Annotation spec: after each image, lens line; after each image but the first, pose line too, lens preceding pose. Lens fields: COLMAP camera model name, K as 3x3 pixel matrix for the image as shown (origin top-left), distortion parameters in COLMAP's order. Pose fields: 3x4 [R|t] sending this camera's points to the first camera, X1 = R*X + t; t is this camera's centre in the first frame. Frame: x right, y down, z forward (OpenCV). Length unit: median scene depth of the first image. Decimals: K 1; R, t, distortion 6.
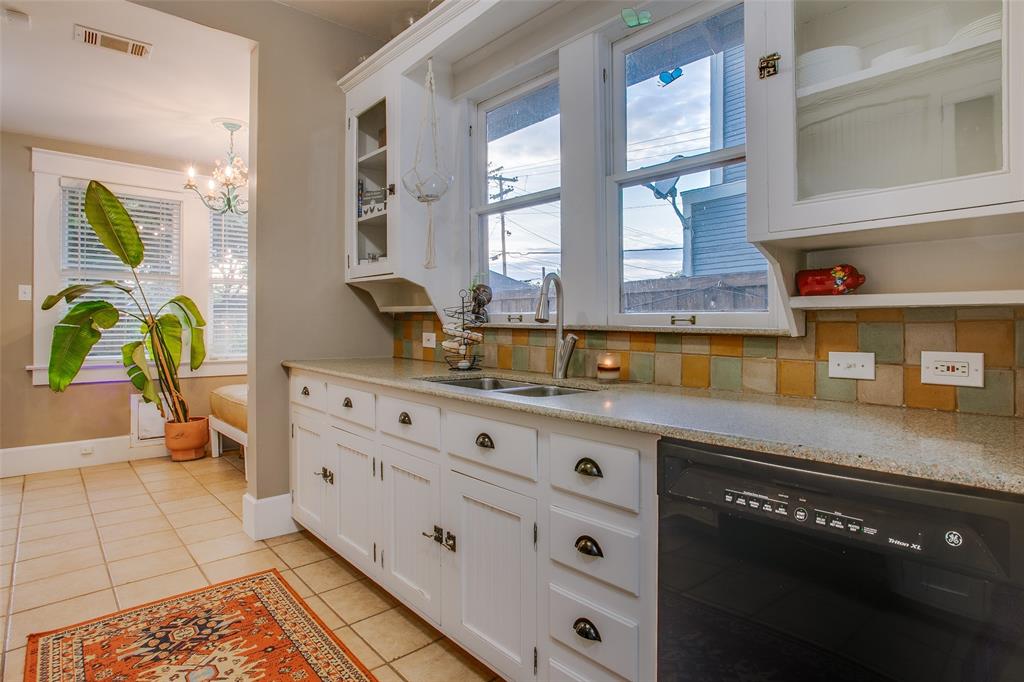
lens RADIAL K [[551.8, 0, 546.0], [0, 551.8, 321.2], [0, 0, 1]] dist [-0.061920, 0.032059]
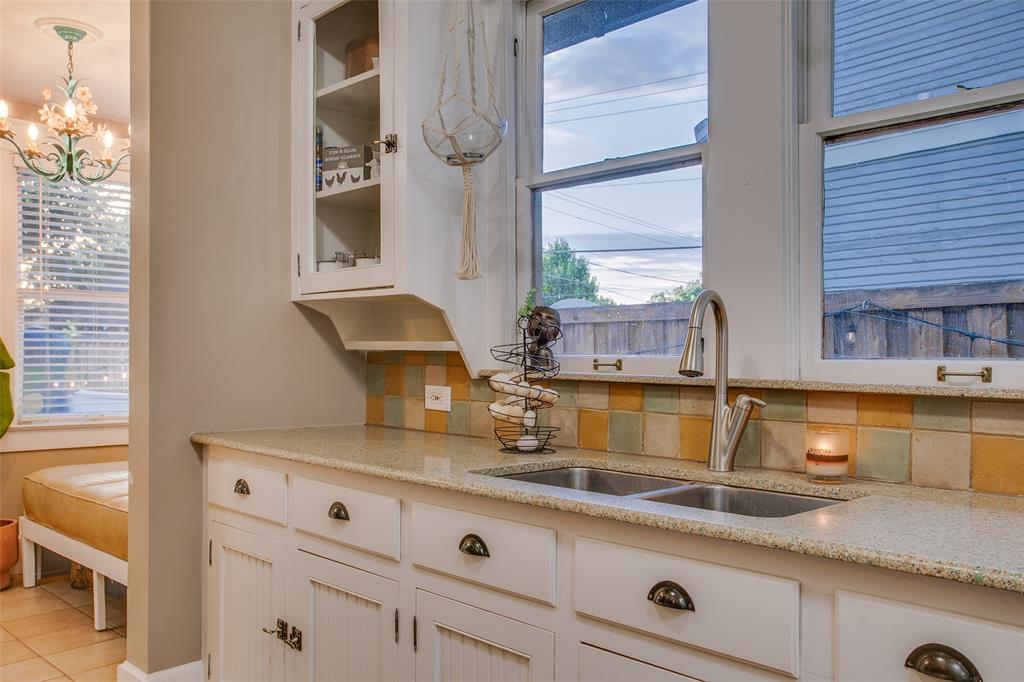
lens RADIAL K [[834.9, 0, 512.5], [0, 834.9, 356.4], [0, 0, 1]] dist [-0.033734, 0.083067]
pose [[0.999646, 0.005209, 0.026104, -0.158026], [-0.005227, 0.999986, 0.000634, -0.012087], [-0.026100, -0.000771, 0.999659, 0.091570]]
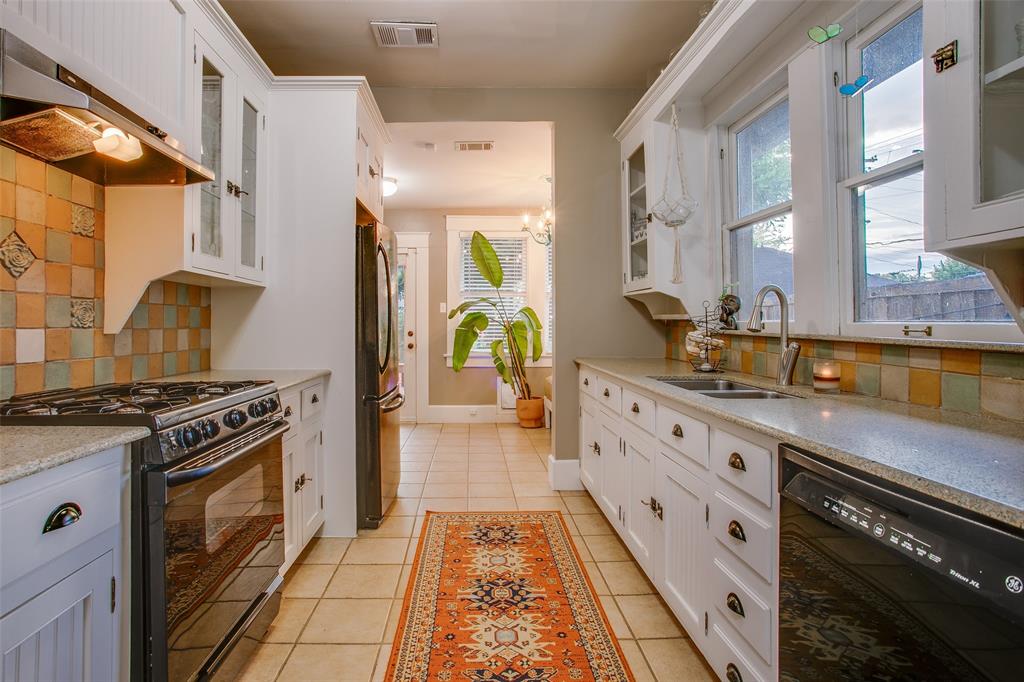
lens RADIAL K [[513.1, 0, 479.9], [0, 513.1, 315.1], [0, 0, 1]] dist [-0.058466, 0.030636]
pose [[0.740385, -0.013318, -0.672051, 0.173590], [0.004892, 0.999884, -0.014425, -0.012761], [0.672165, 0.007393, 0.740364, -0.066858]]
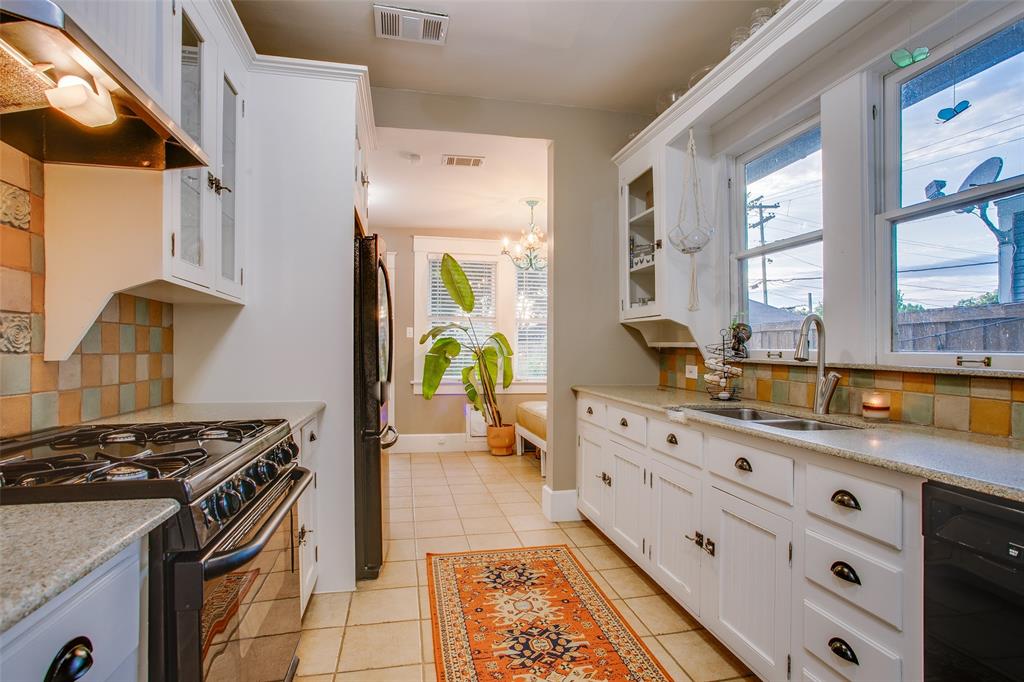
lens RADIAL K [[503.3, 0, 508.7], [0, 503.3, 349.8], [0, 0, 1]] dist [-0.054678, 0.027185]
pose [[0.851444, 0.004714, -0.524425, 0.008372], [-0.003308, 0.999988, 0.003618, -0.014236], [0.524435, -0.001346, 0.851449, -0.082114]]
